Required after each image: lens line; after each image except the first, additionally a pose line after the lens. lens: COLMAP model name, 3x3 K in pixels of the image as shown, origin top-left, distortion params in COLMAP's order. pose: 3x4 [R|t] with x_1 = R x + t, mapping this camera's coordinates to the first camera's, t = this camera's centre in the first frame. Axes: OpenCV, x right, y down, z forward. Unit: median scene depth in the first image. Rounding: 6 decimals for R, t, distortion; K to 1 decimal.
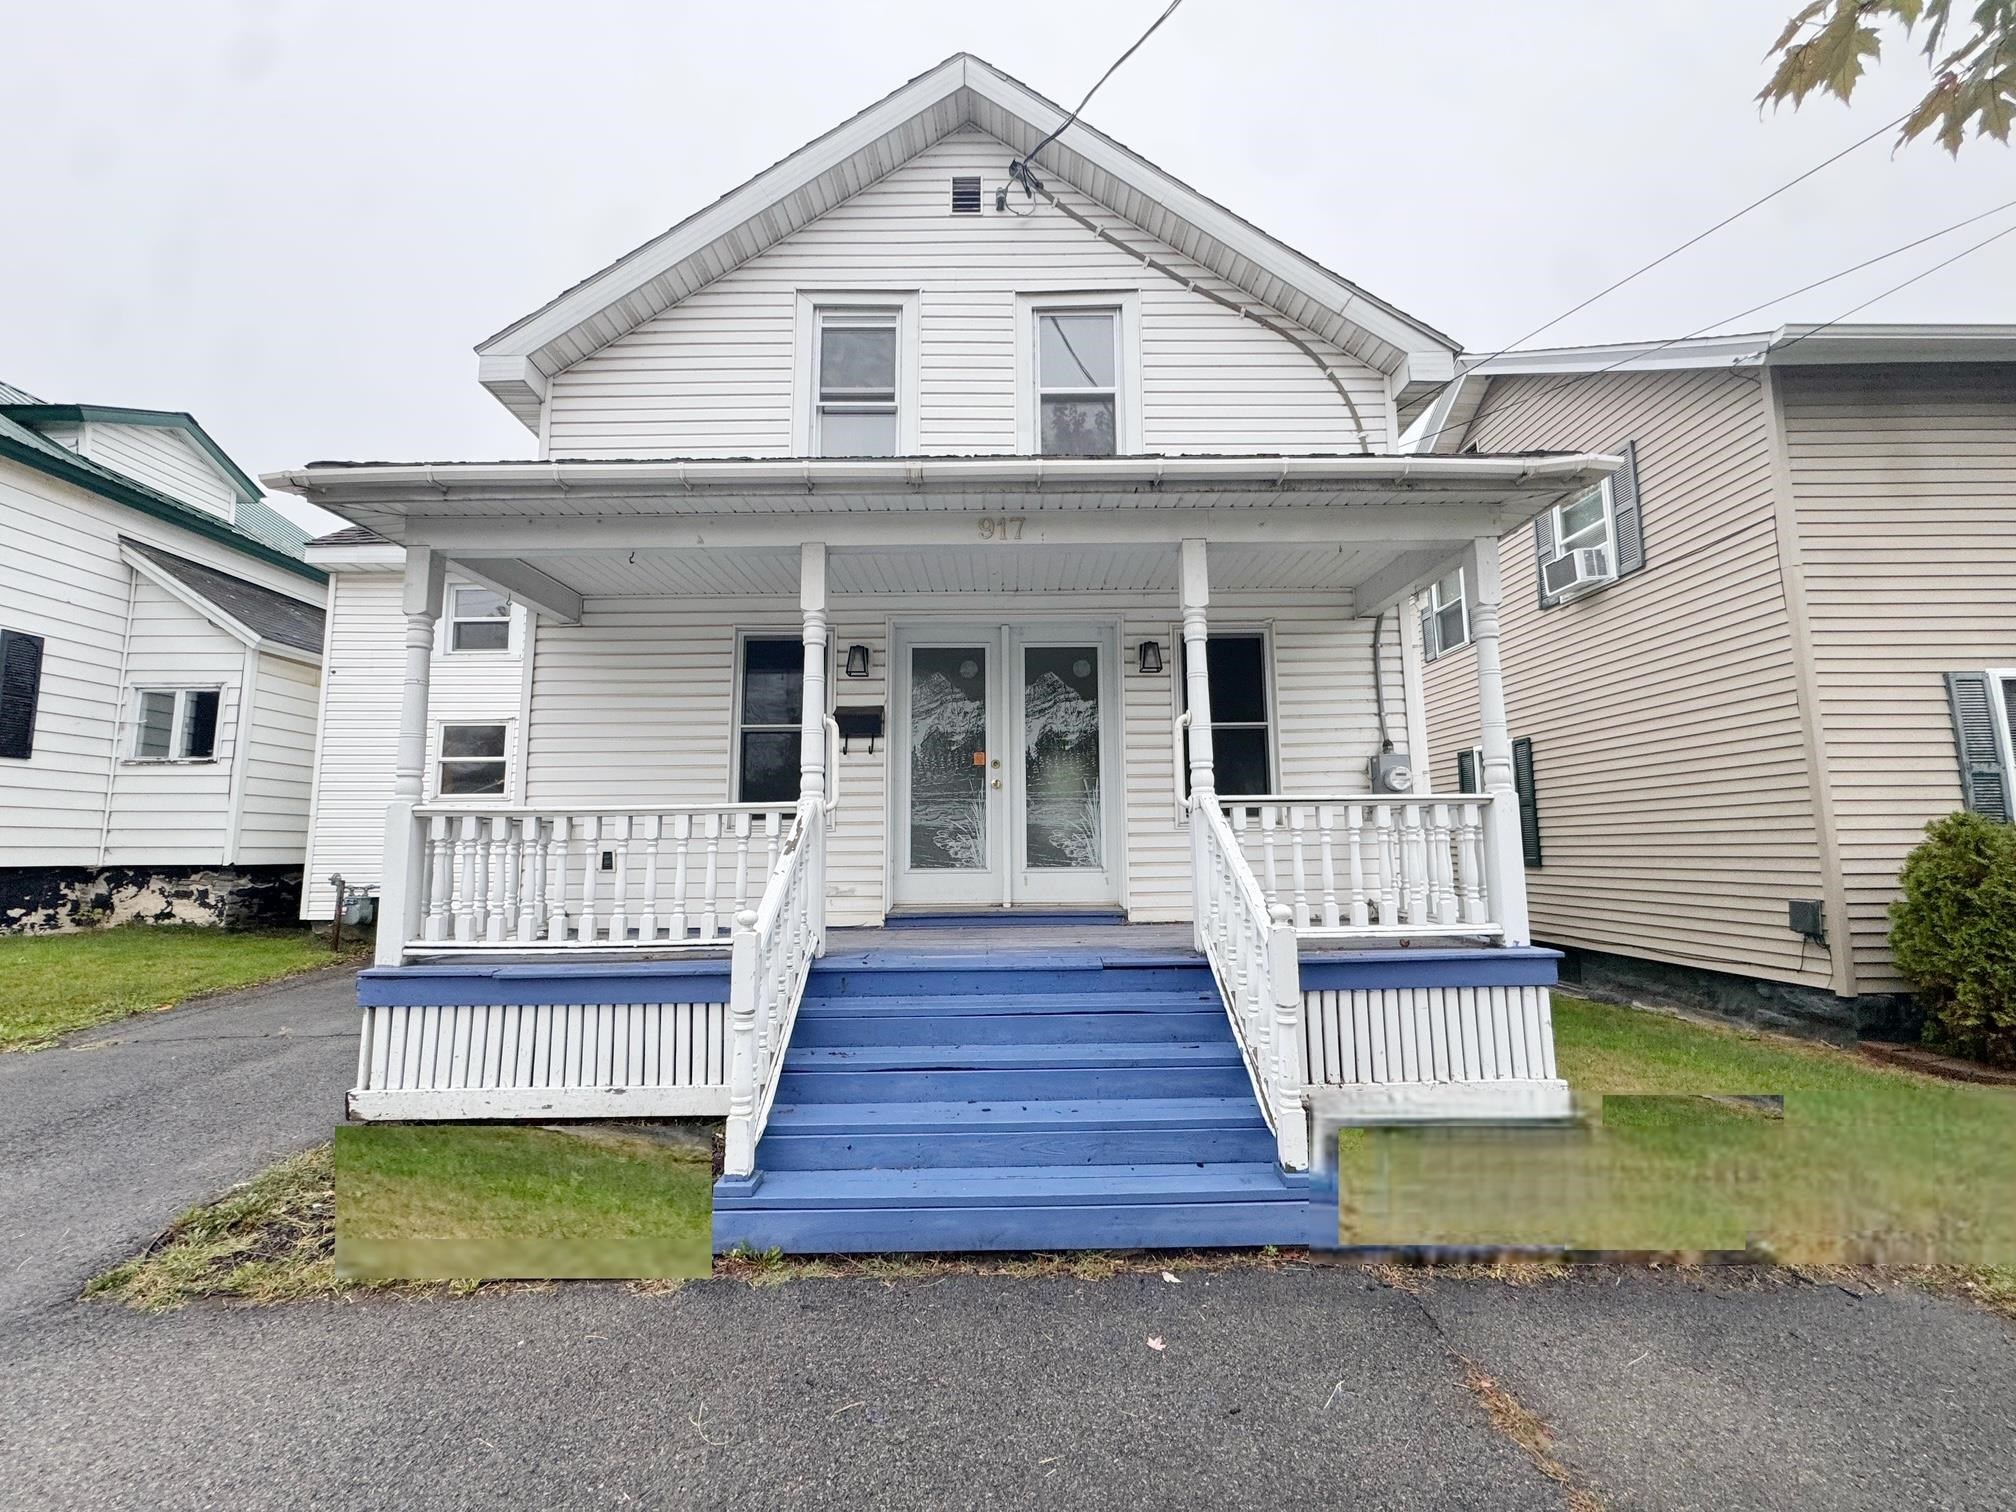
lens RADIAL K [[803.8, 0, 1007.4], [0, 803.8, 755.1], [0, 0, 1]] dist [-0.002034, -0.000038]
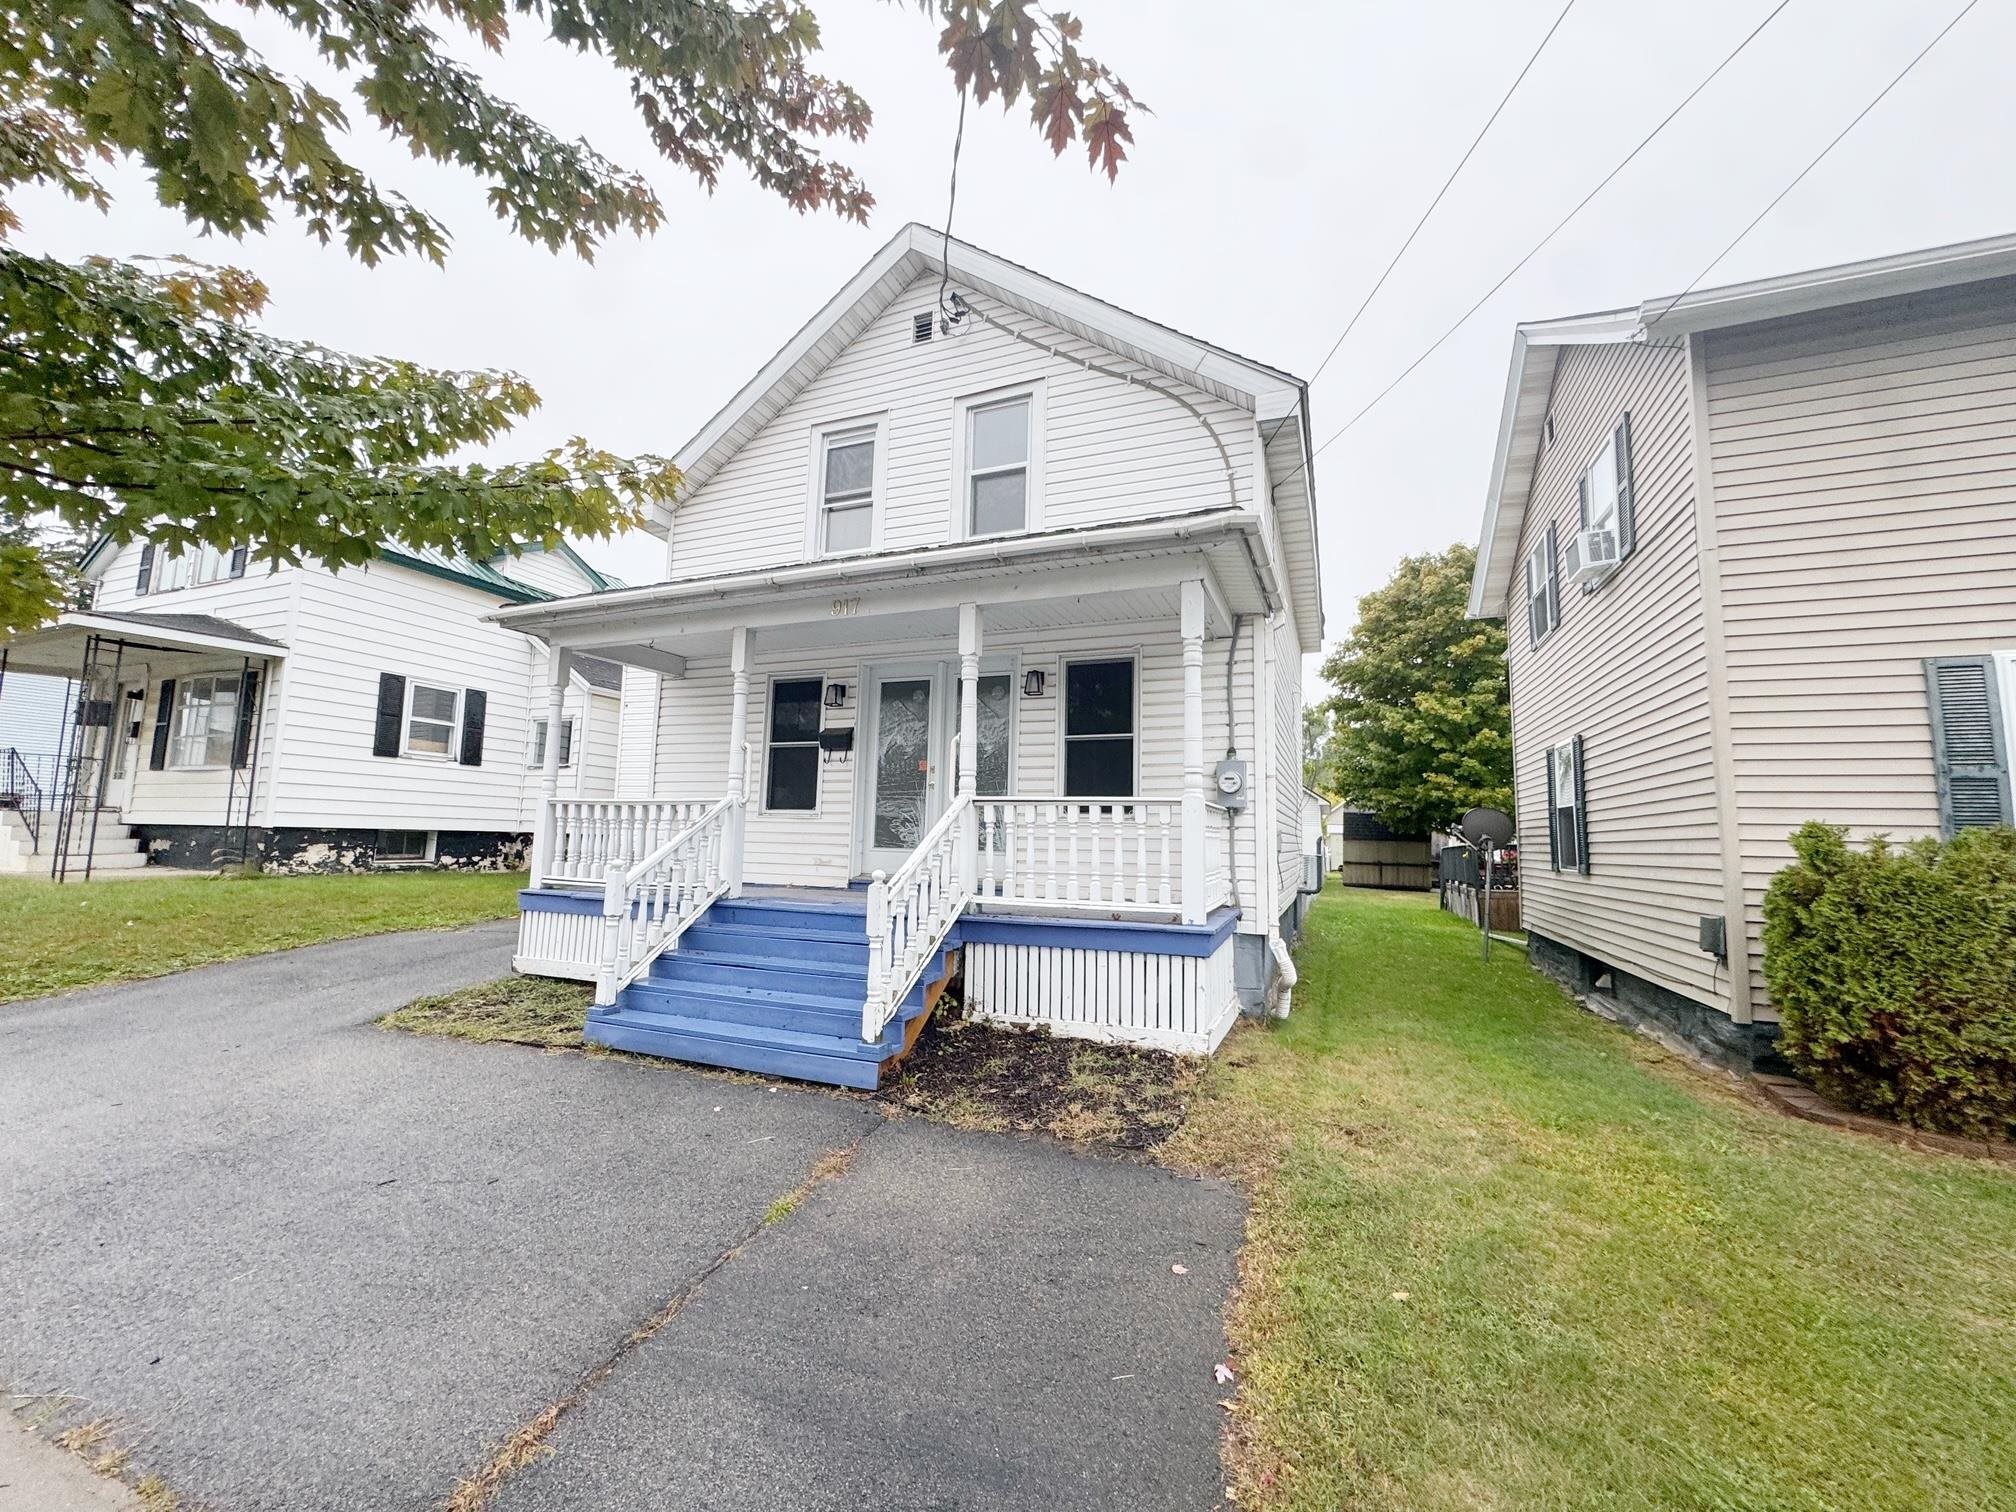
lens RADIAL K [[803.8, 0, 1007.6], [0, 803.8, 756.7], [0, 0, 1]] dist [-0.002034, -0.000038]
pose [[0.922399, -0.008878, -0.386136, 0.595594], [0.012513, 0.999898, 0.006903, -0.017139], [0.386036, -0.011199, 0.922416, -0.150998]]
